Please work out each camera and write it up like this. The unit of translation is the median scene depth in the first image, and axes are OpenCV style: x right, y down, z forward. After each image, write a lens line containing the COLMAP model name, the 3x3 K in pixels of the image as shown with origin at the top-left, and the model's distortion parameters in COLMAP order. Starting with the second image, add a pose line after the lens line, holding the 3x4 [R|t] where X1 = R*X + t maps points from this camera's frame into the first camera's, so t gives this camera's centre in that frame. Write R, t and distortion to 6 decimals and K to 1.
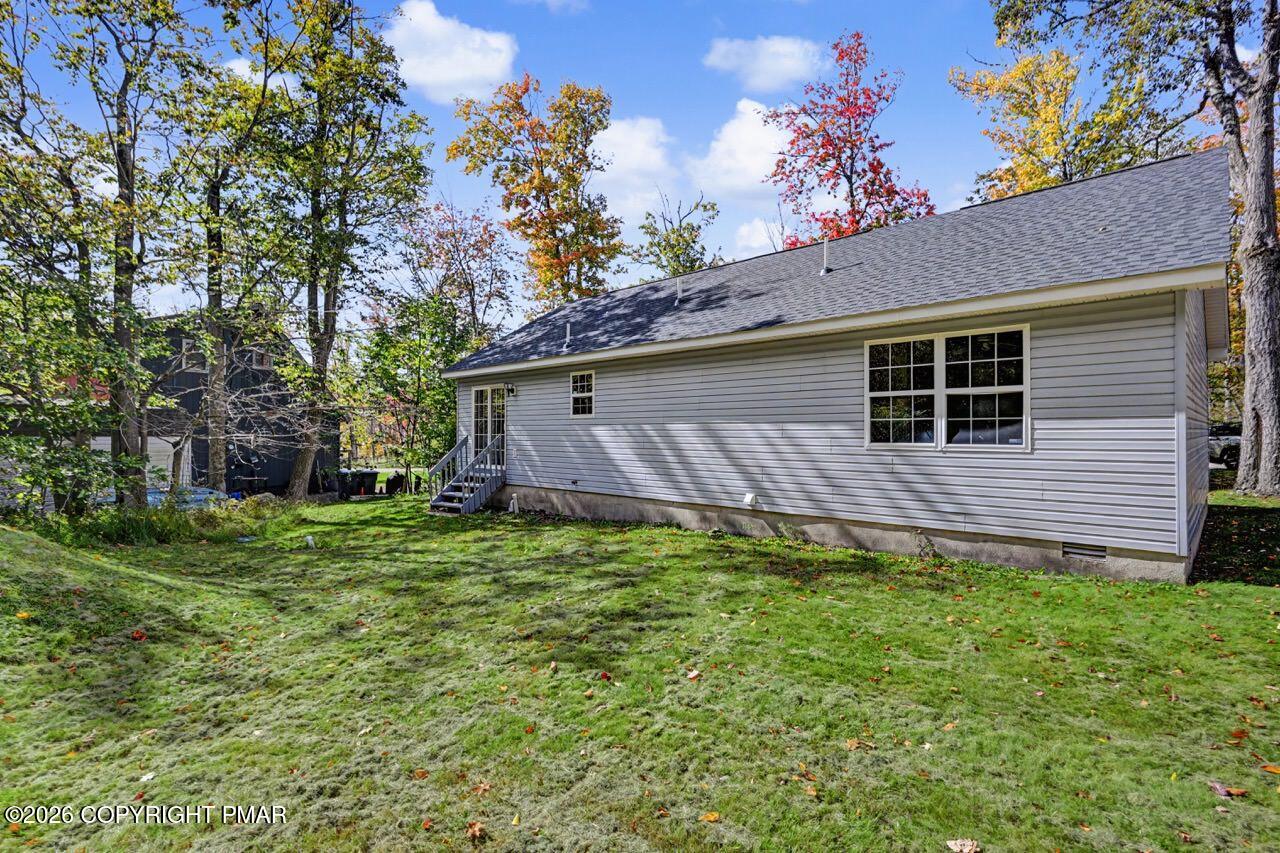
lens RADIAL K [[622.4, 0, 640.0], [0, 622.4, 426.5], [0, 0, 1]] dist [0.001819, 0.000108]
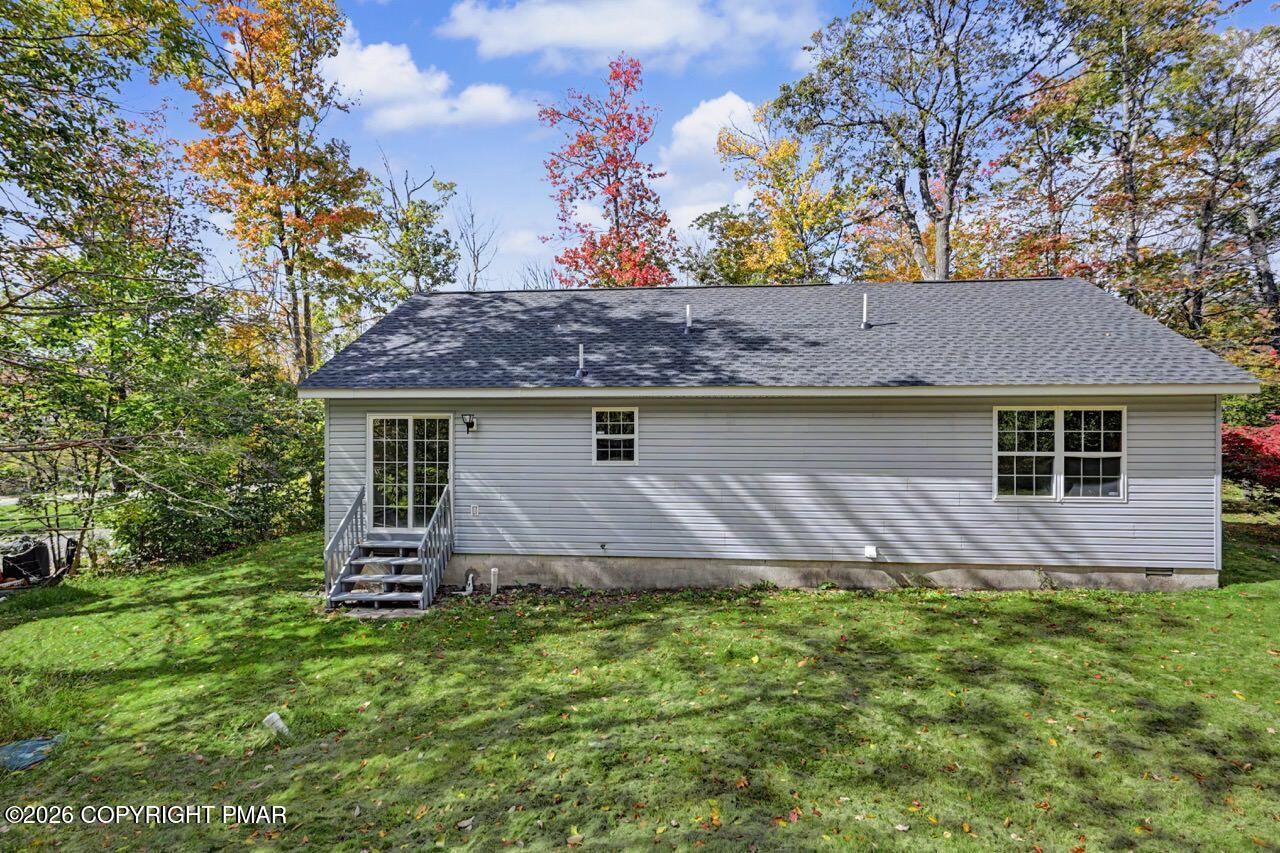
lens RADIAL K [[622.4, 0, 640.0], [0, 622.4, 426.5], [0, 0, 1]] dist [0.001819, 0.000108]
pose [[0.772769, -0.005426, 0.634664, -0.861556], [-0.006208, 0.999851, 0.016107, -0.114618], [-0.634657, -0.016387, 0.772620, 0.529717]]
